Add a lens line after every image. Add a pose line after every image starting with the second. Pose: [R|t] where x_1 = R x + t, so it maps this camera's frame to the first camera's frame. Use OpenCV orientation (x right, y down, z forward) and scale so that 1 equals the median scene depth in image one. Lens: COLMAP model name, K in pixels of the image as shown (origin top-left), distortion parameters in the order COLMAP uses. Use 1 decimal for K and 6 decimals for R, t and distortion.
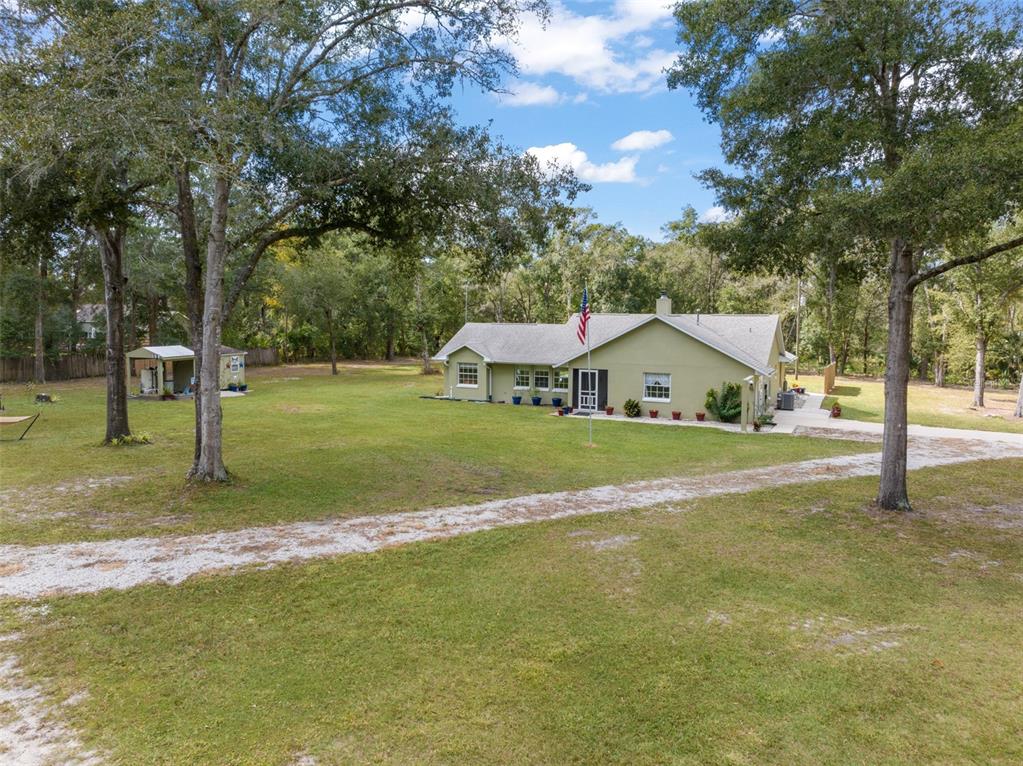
lens RADIAL K [[715.7, 0, 511.5], [0, 715.7, 382.3], [0, 0, 1]] dist [-0.035141, 0.001483]
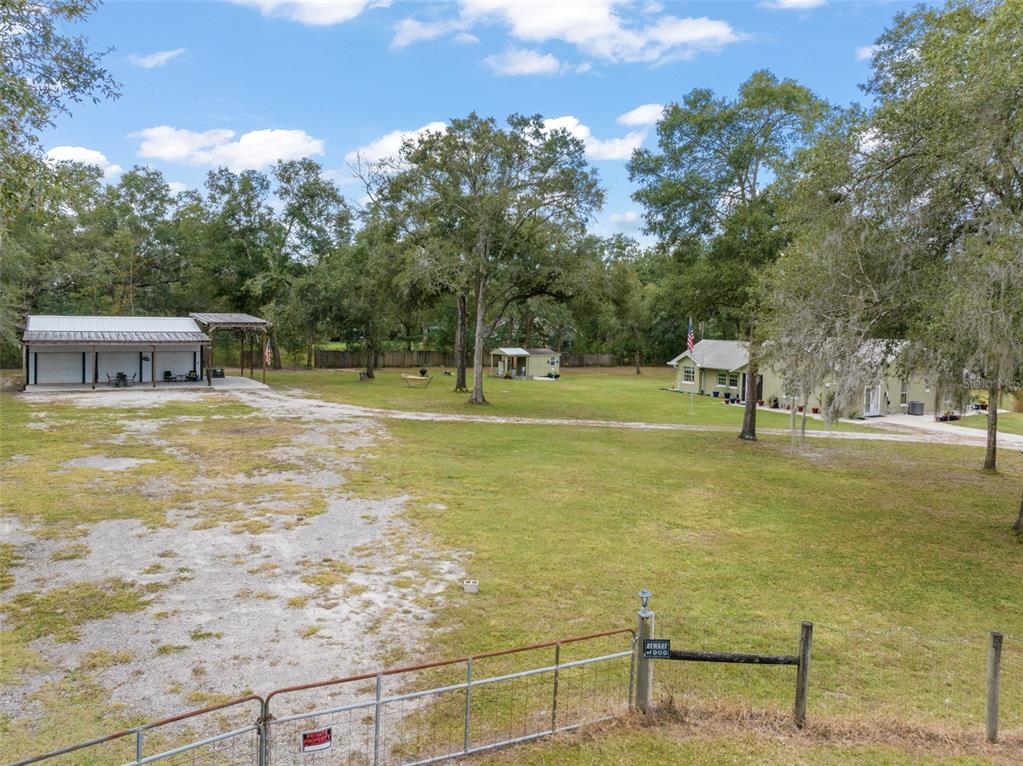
lens RADIAL K [[715.7, 0, 511.6], [0, 715.7, 380.8], [0, 0, 1]] dist [-0.035141, 0.001483]
pose [[0.836321, 0.059240, -0.545030, 0.440350], [-0.070506, 0.997511, 0.000234, 0.026481], [0.543687, 0.038232, 0.838417, -0.423876]]
